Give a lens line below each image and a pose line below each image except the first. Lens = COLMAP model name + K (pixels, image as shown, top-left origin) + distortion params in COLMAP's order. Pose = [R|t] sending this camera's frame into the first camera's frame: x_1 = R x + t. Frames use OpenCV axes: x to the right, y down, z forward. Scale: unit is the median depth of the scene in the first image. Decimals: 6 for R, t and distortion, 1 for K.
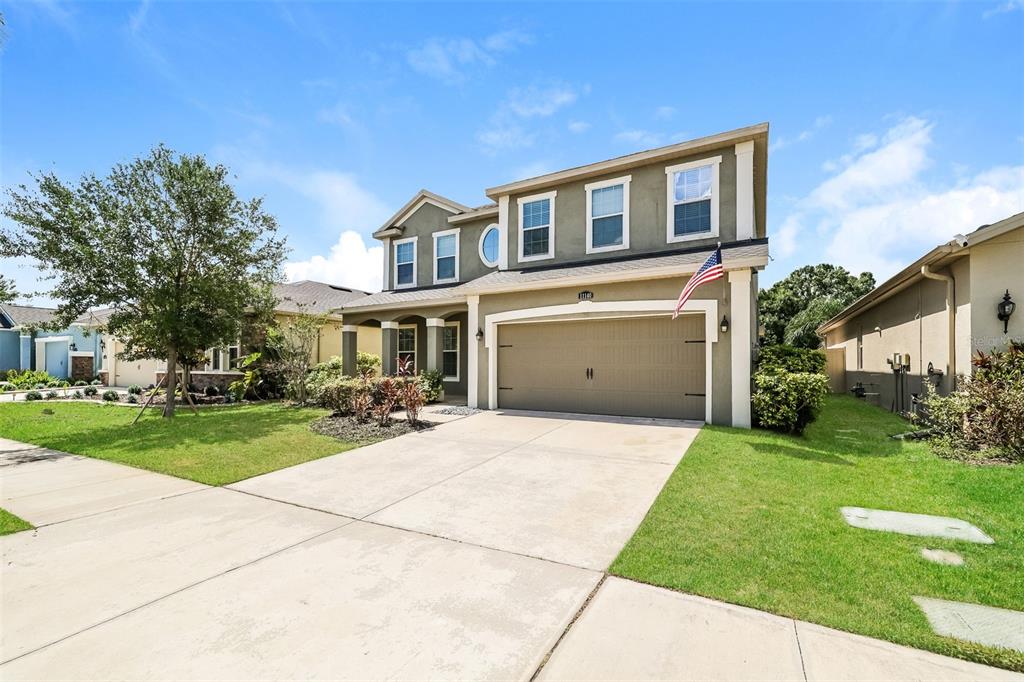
lens RADIAL K [[435.0, 0, 512.5], [0, 435.0, 362.5], [0, 0, 1]] dist [0.000888, -0.000063]
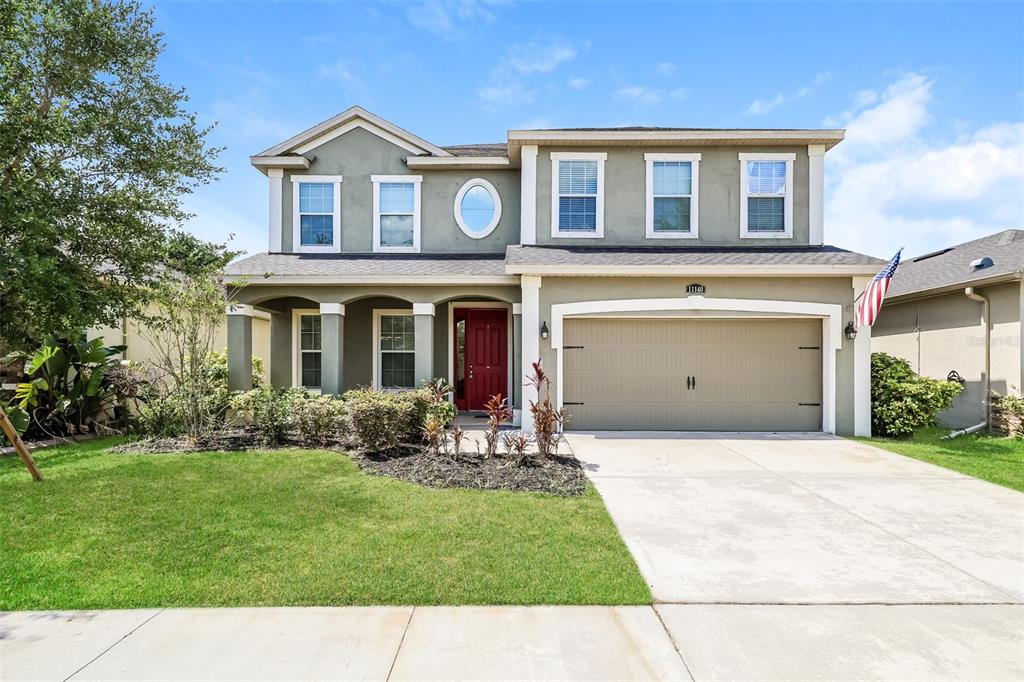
lens RADIAL K [[523.0, 0, 513.6], [0, 523.0, 375.5], [0, 0, 1]] dist [0.006389, 0.000575]
pose [[0.871963, -0.000791, 0.489572, -0.549899], [-0.005162, 0.999928, 0.010809, 0.001962], [-0.489545, -0.011952, 0.871896, 0.260727]]
